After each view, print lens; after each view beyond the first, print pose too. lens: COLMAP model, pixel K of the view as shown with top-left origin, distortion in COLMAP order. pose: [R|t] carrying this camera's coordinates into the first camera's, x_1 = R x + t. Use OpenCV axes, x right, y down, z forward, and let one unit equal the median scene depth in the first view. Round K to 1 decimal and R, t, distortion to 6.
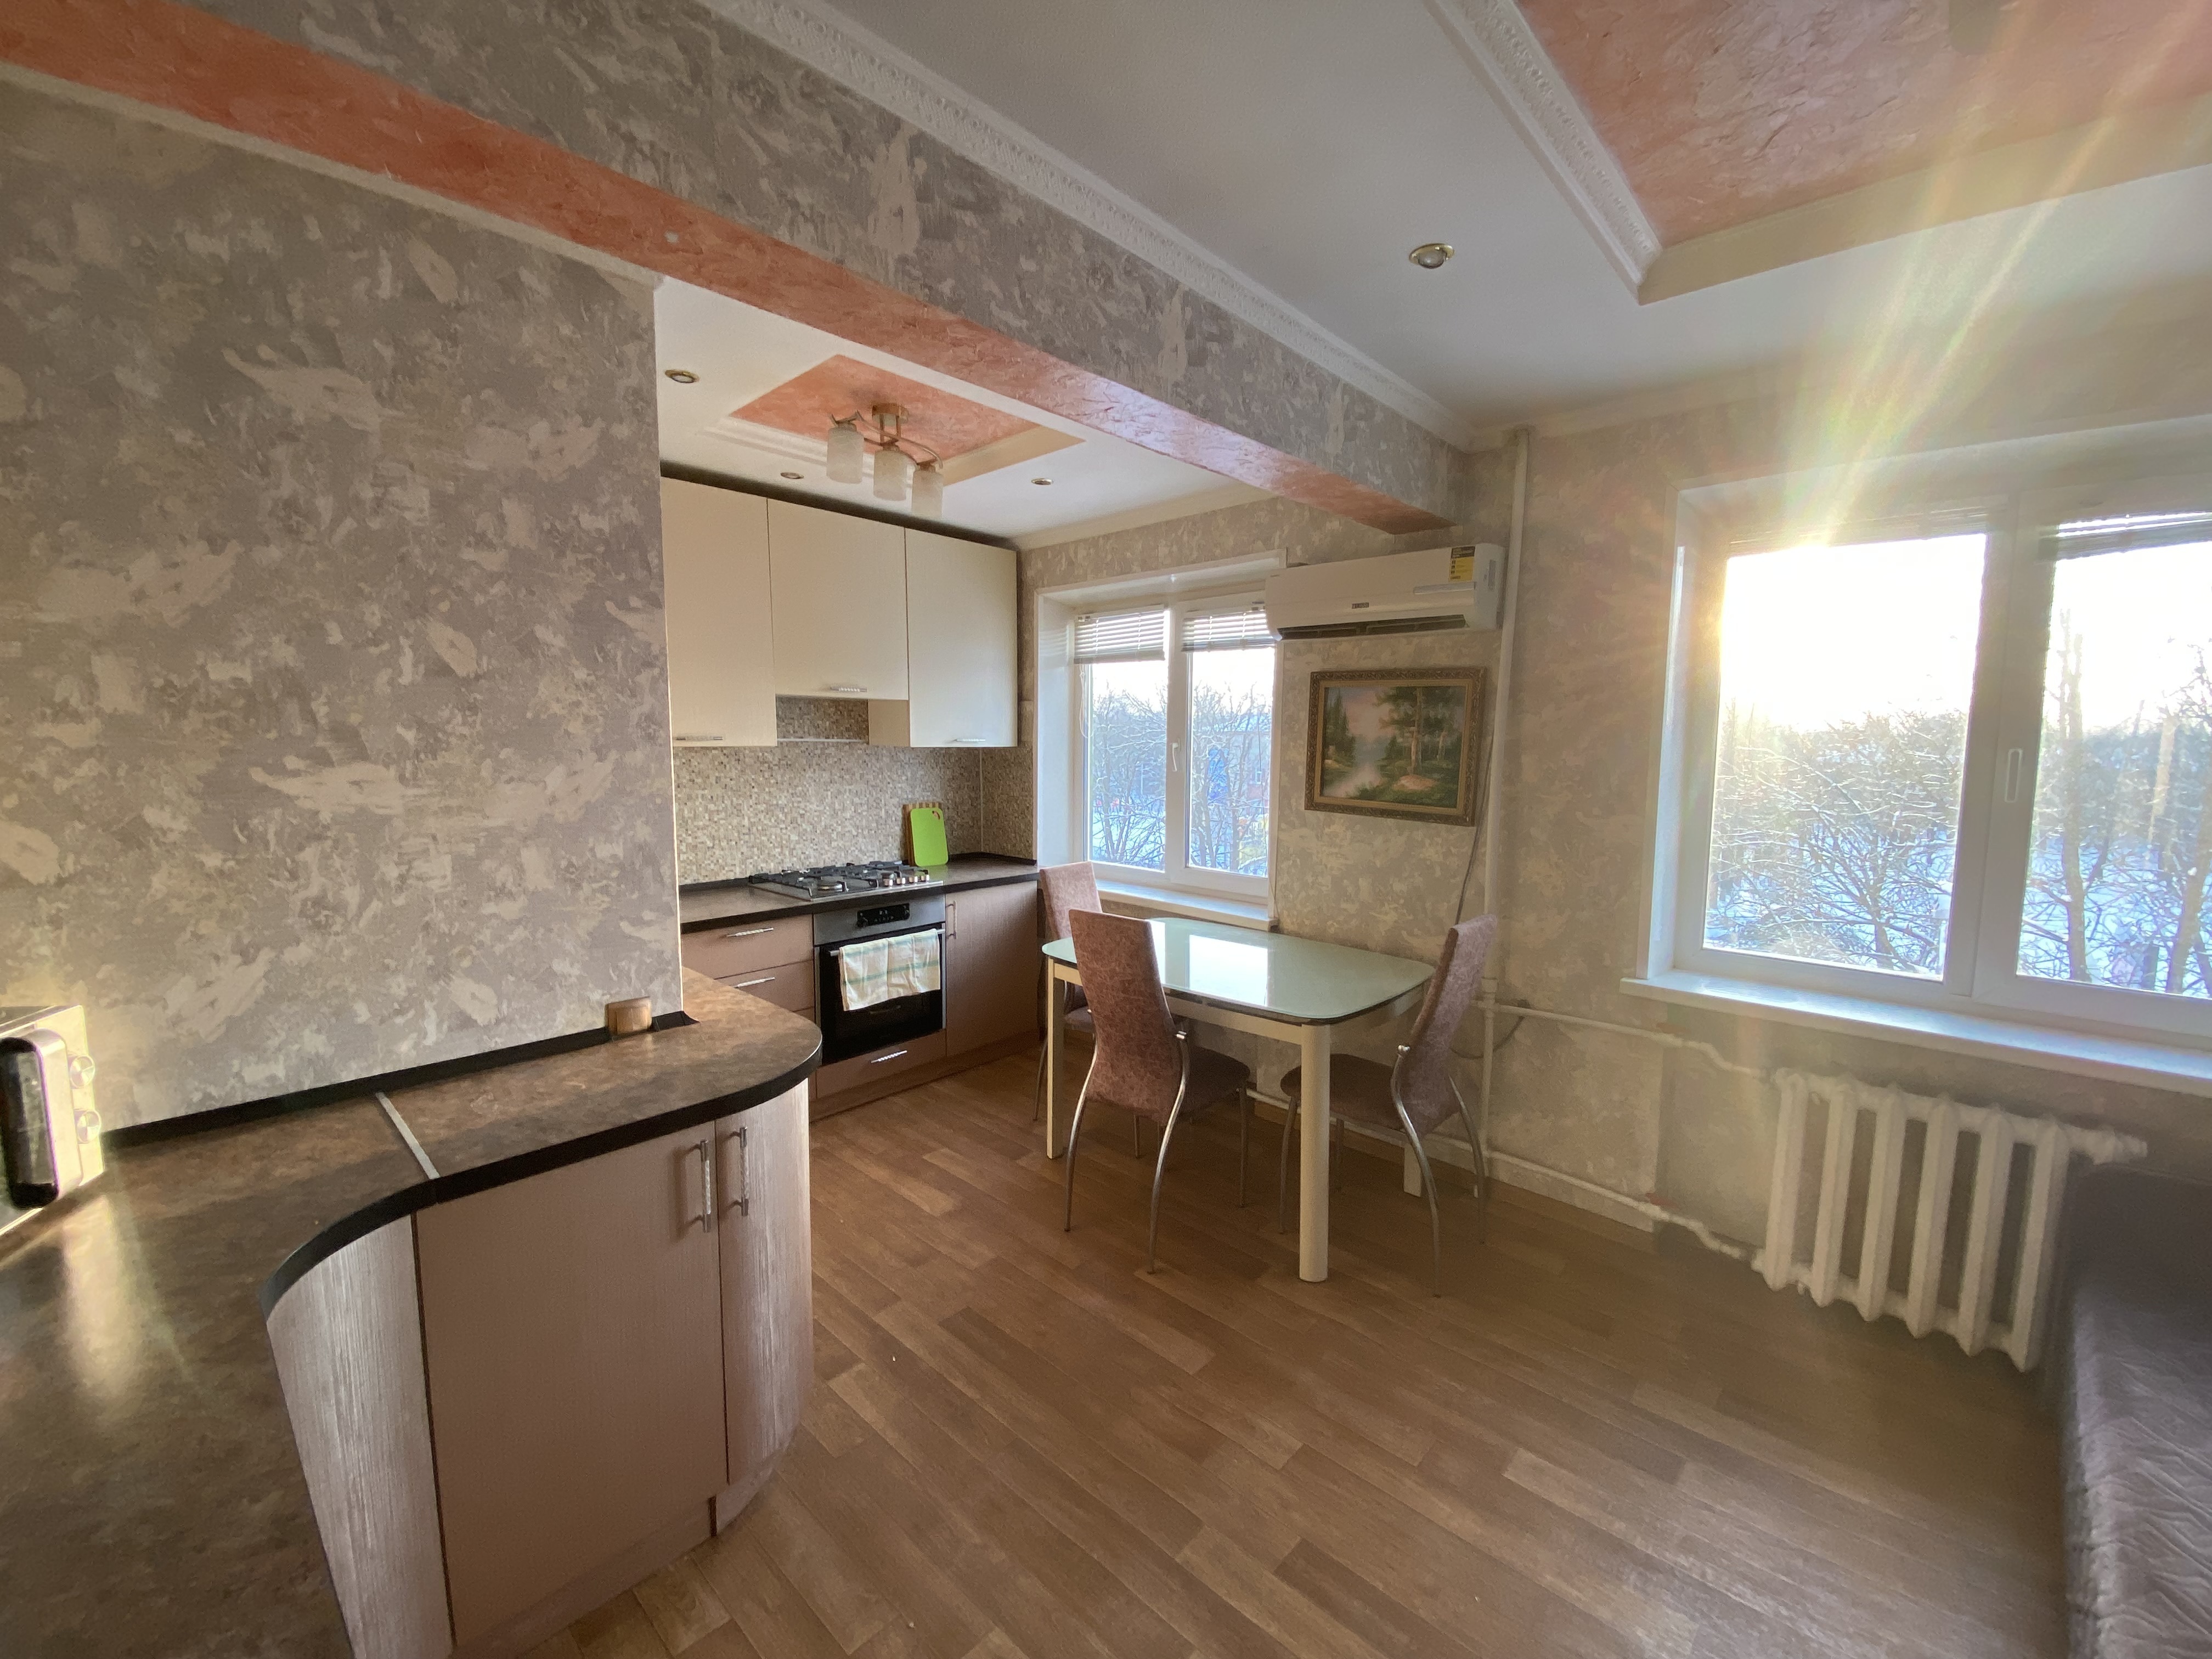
lens RADIAL K [[874.2, 0, 1106.0], [0, 874.2, 829.5], [0, 0, 1]] dist [0.001261, -0.021242]
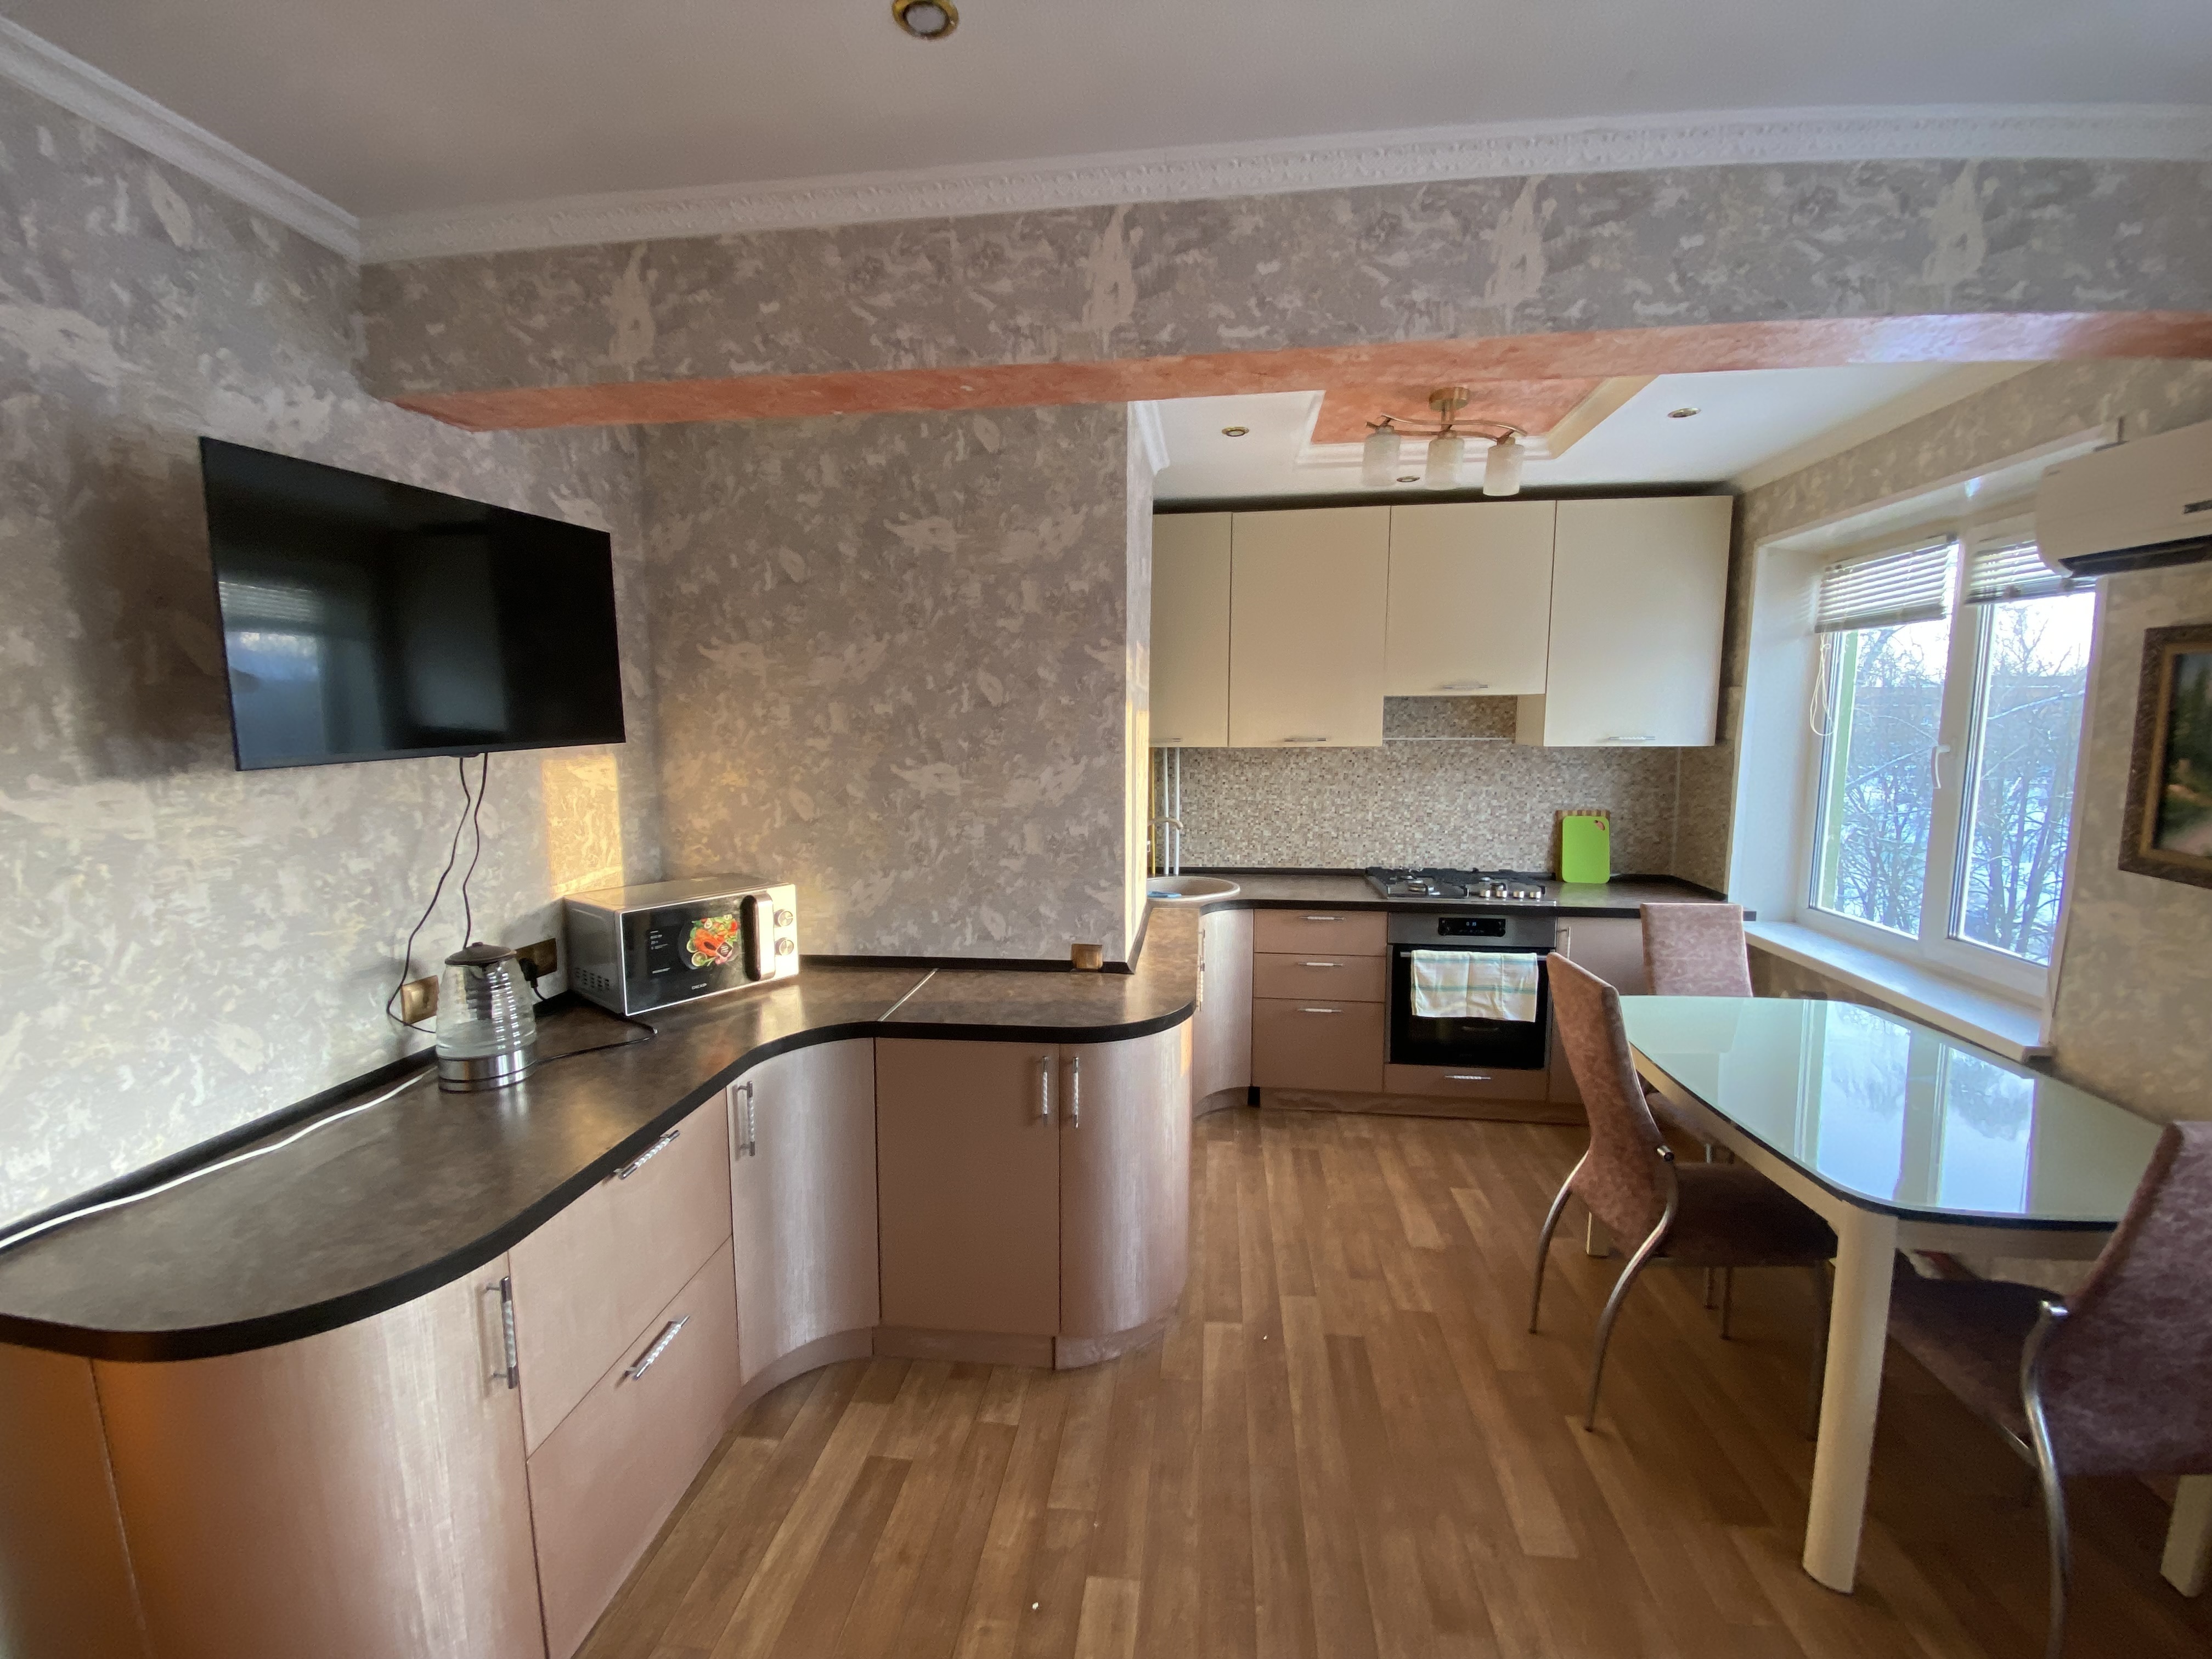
lens RADIAL K [[884.4, 0, 1110.8], [0, 884.4, 827.1], [0, 0, 1]] dist [0.013993, -0.021894]
pose [[0.583655, 0.084595, -0.807583, 0.298855], [-0.075852, 0.995890, 0.049500, -0.028396], [0.808451, 0.032366, 0.587673, 0.132195]]
